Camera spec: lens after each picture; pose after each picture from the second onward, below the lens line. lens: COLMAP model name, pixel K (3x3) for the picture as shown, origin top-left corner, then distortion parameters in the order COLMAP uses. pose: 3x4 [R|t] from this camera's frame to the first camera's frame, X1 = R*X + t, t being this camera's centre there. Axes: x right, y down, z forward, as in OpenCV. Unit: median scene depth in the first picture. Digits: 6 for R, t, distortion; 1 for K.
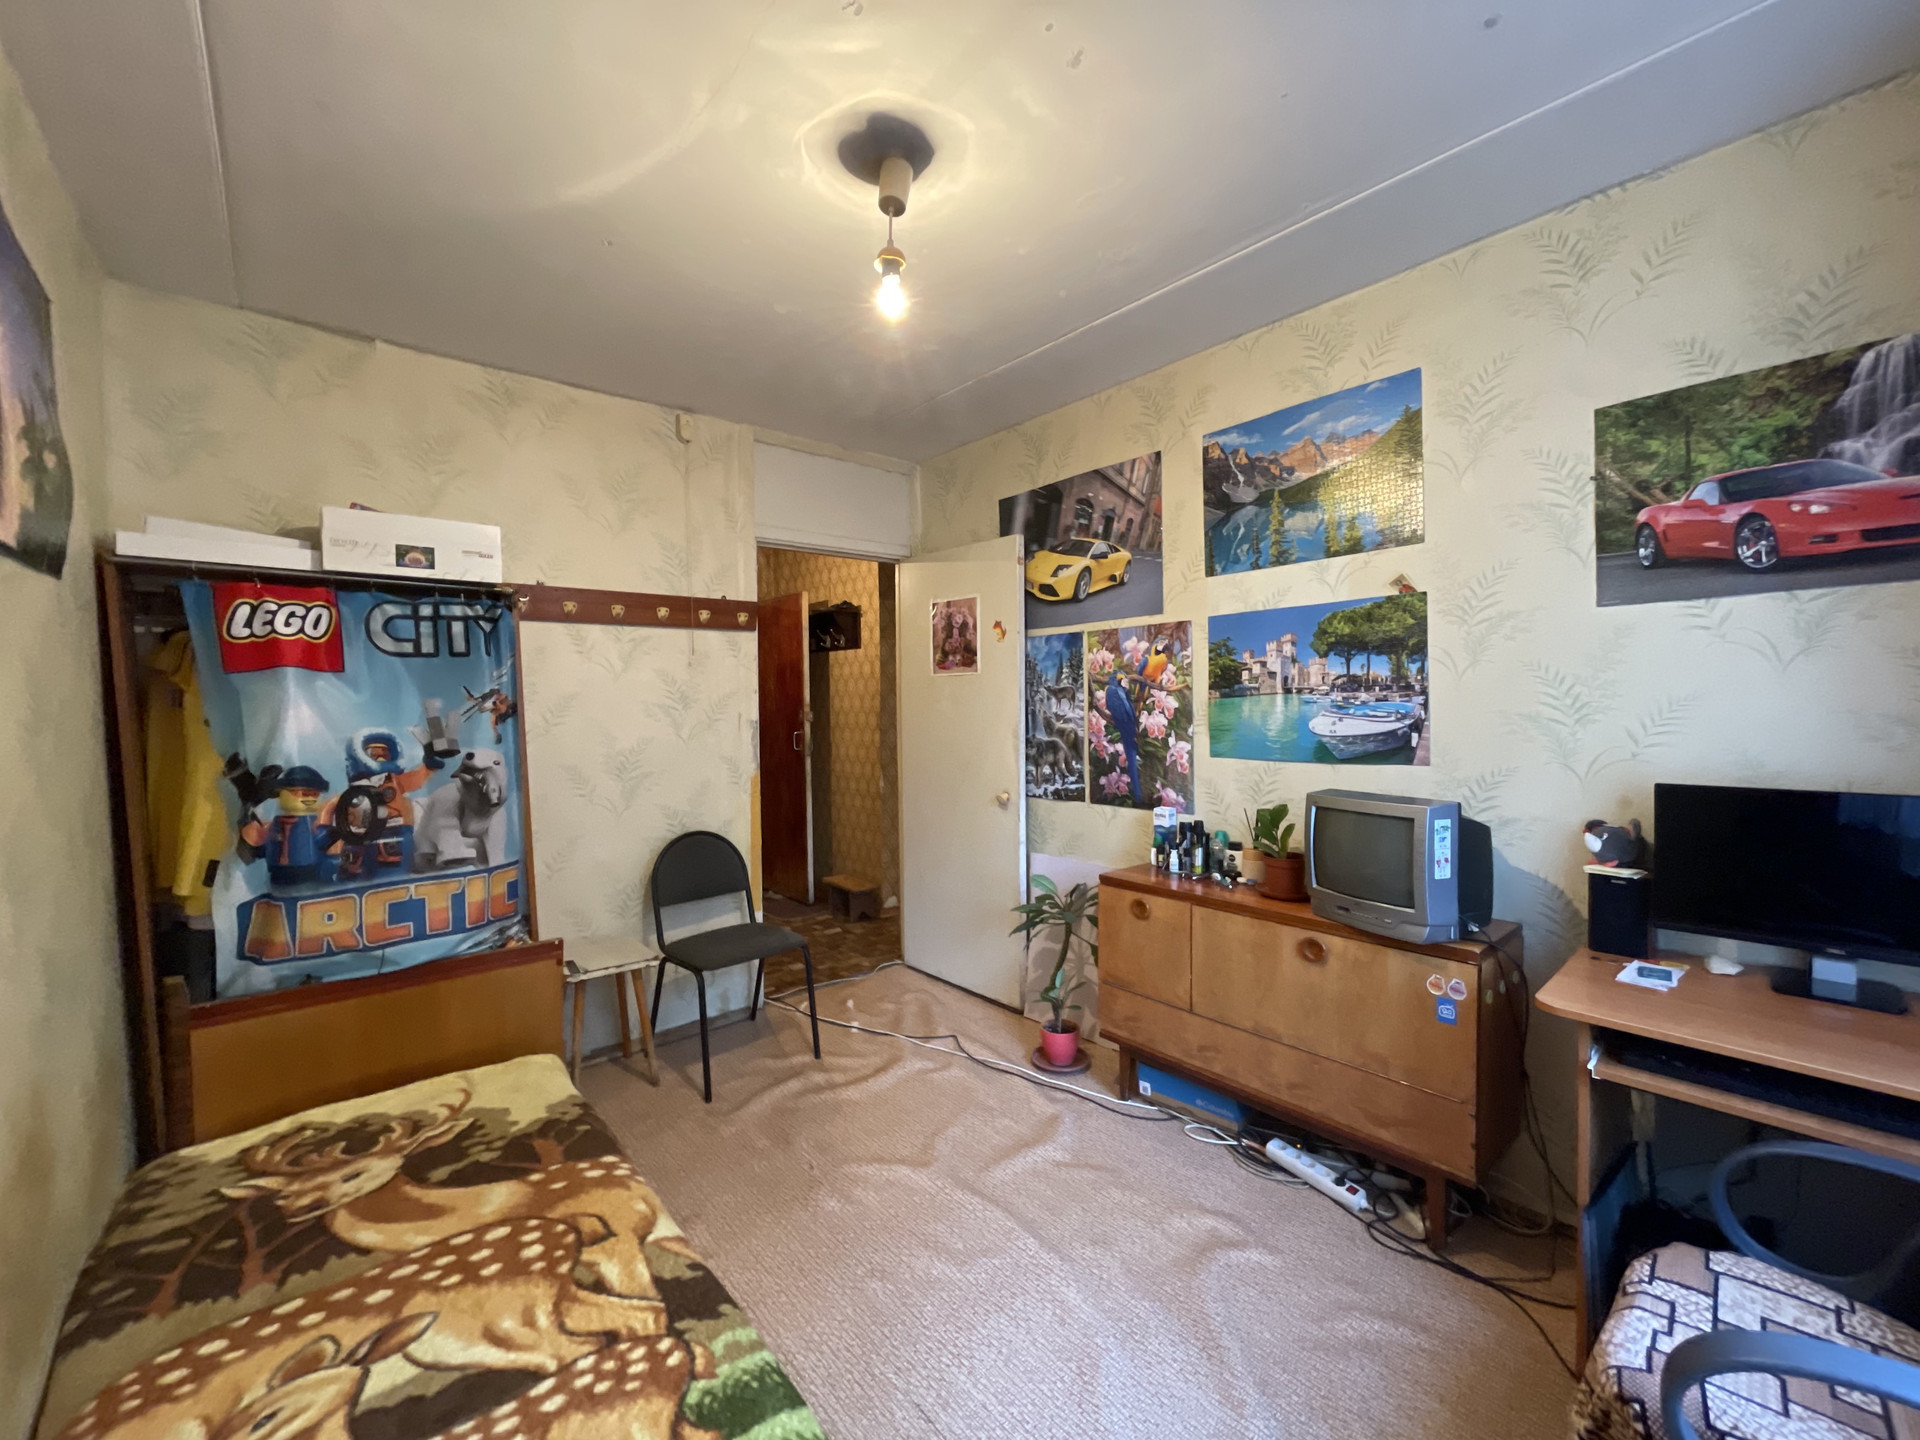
lens RADIAL K [[774.9, 0, 963.1], [0, 774.9, 726.7], [0, 0, 1]] dist [-0.002833, 0.000784]
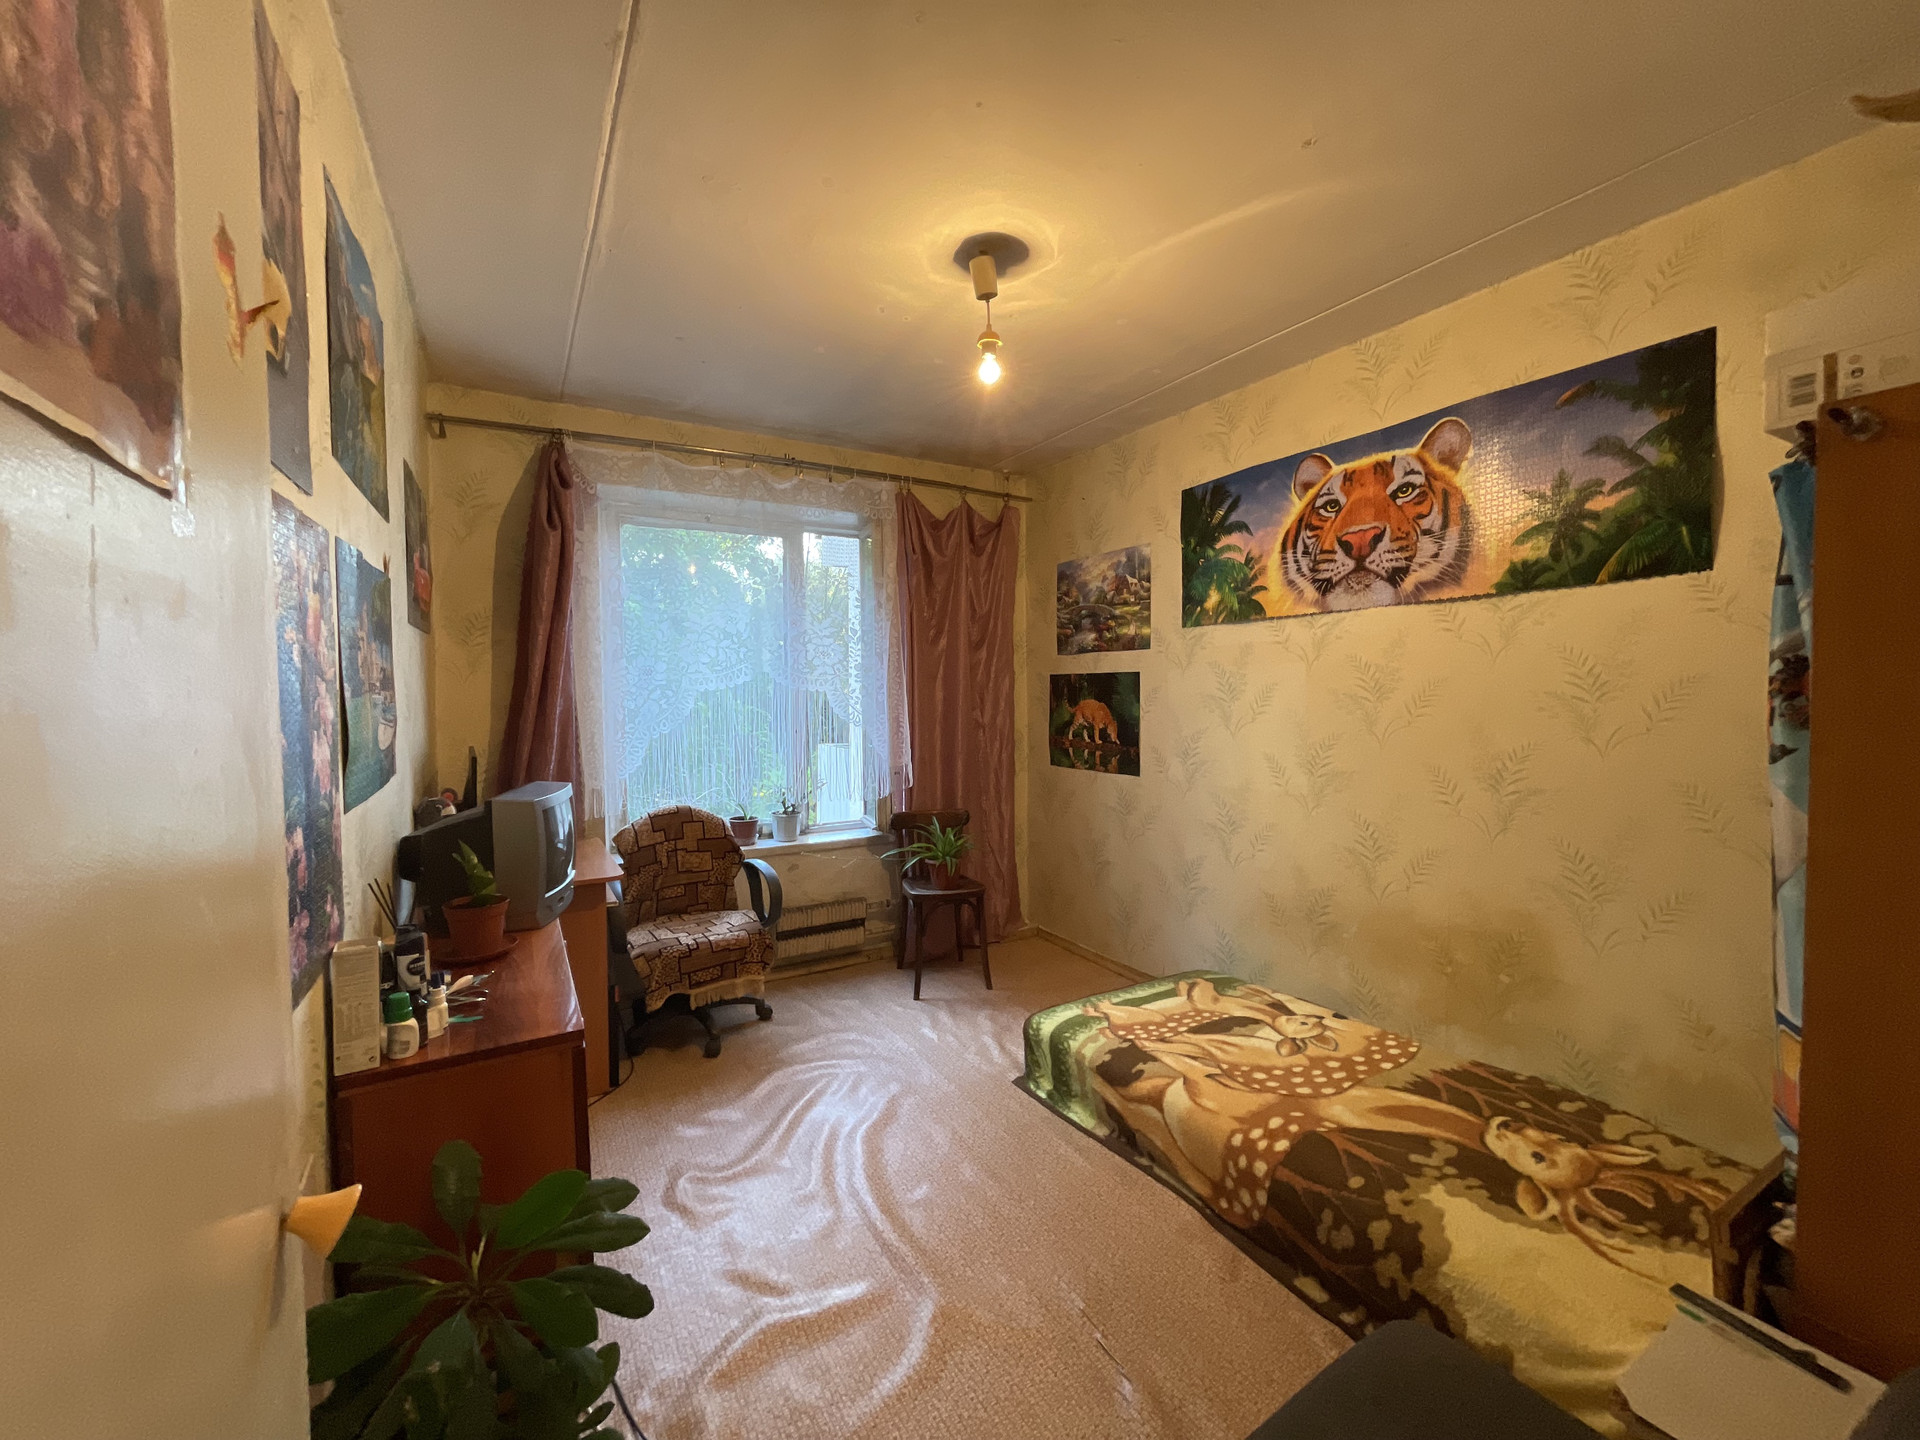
lens RADIAL K [[774.9, 0, 953.3], [0, 774.9, 720.4], [0, 0, 1]] dist [-0.002833, 0.000784]
pose [[-0.980529, 0.010294, 0.196102, -0.311088], [0.025655, 0.996781, 0.075956, -0.091604], [-0.194689, 0.079508, -0.977637, 2.577406]]
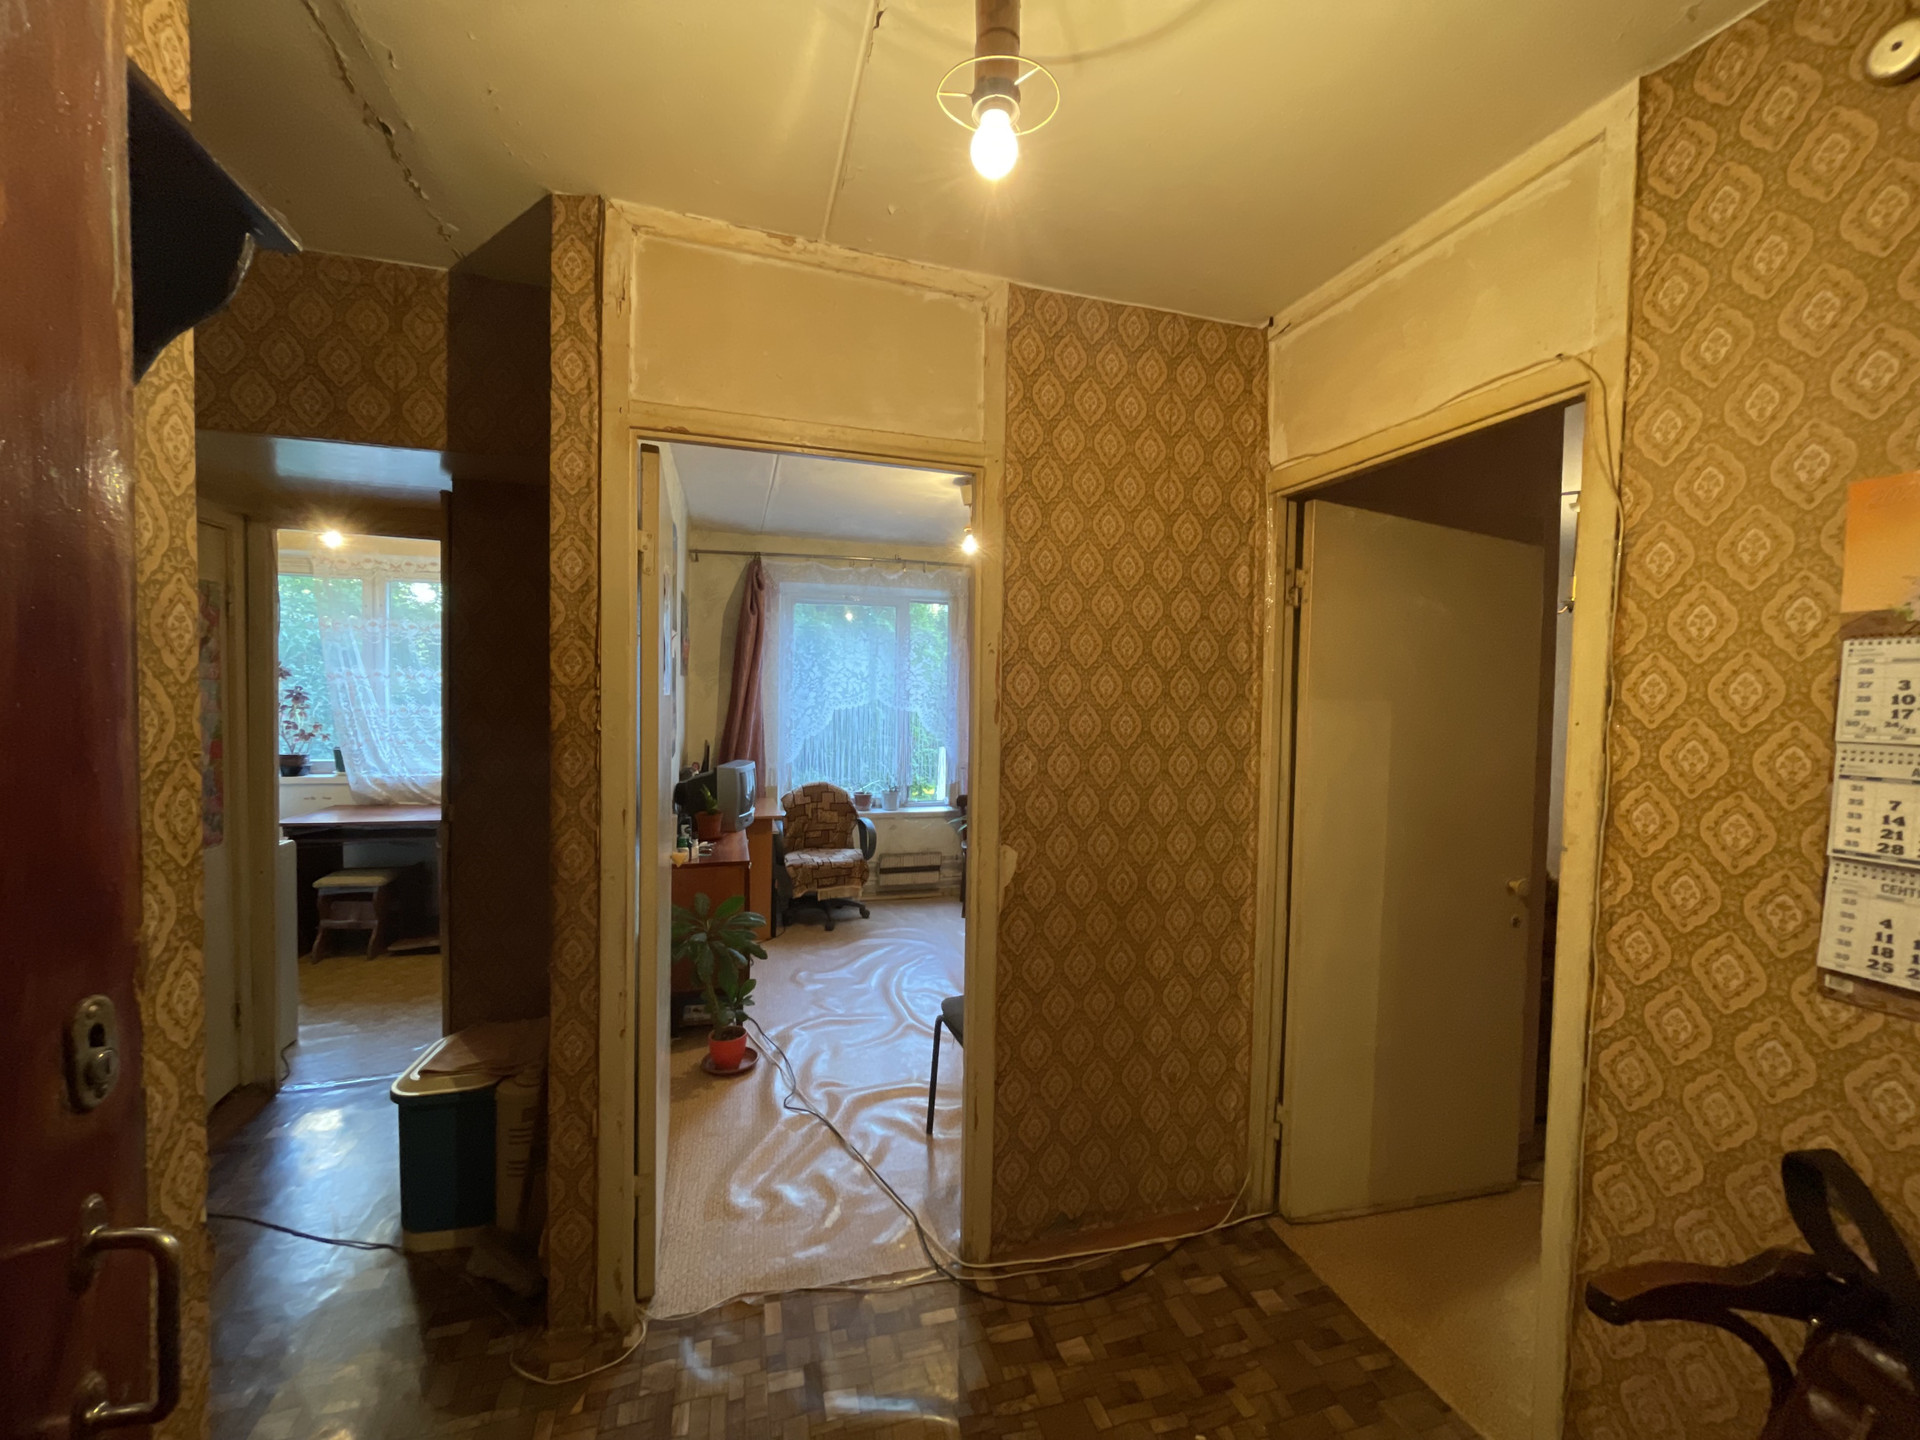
lens RADIAL K [[774.9, 0, 952.5], [0, 774.9, 723.0], [0, 0, 1]] dist [-0.002833, 0.000784]
pose [[-0.906765, -0.019479, 0.421187, -1.170000], [0.009945, 0.997666, 0.067551, -0.204741], [-0.421520, 0.065442, -0.904455, 3.549926]]
